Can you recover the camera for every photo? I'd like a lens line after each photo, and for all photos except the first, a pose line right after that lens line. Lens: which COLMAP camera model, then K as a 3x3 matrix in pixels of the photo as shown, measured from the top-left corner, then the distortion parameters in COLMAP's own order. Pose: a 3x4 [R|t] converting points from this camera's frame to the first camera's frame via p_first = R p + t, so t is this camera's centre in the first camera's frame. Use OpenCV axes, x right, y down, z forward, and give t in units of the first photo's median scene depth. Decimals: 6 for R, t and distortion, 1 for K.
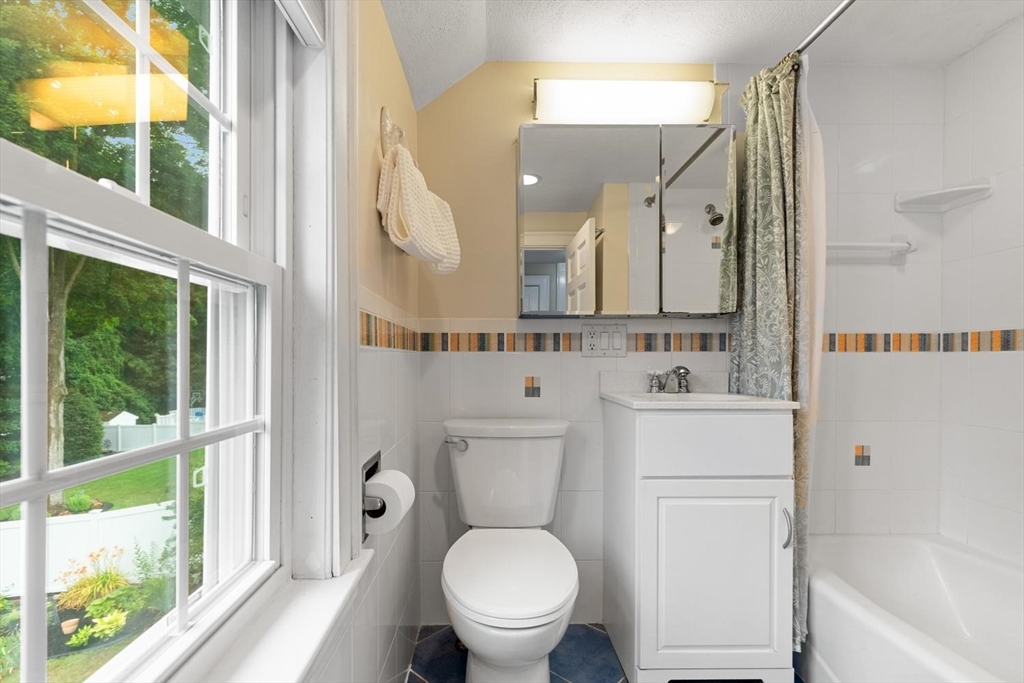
lens RADIAL K [[481.0, 0, 501.8], [0, 481.0, 367.7], [0, 0, 1]] dist [0.003717, -0.000230]
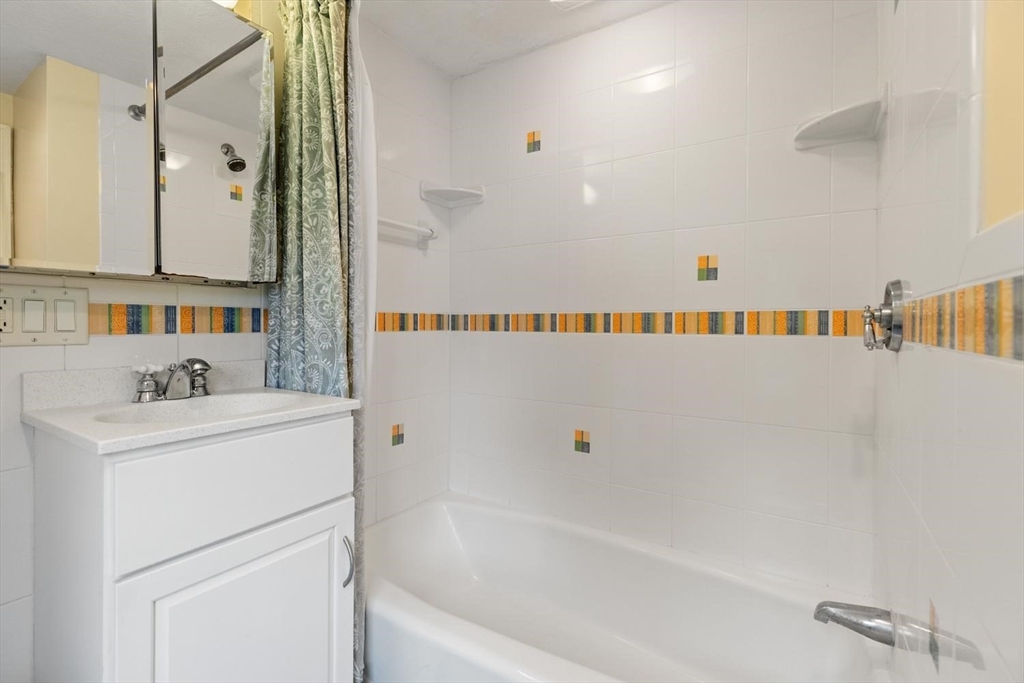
lens RADIAL K [[469.3, 0, 509.5], [0, 469.3, 329.2], [0, 0, 1]] dist [0.002957, -0.000287]
pose [[0.572232, -0.004542, 0.820079, 0.096891], [0.008145, 0.999967, -0.000145, -0.041097], [-0.820051, 0.006763, 0.572250, 0.295509]]
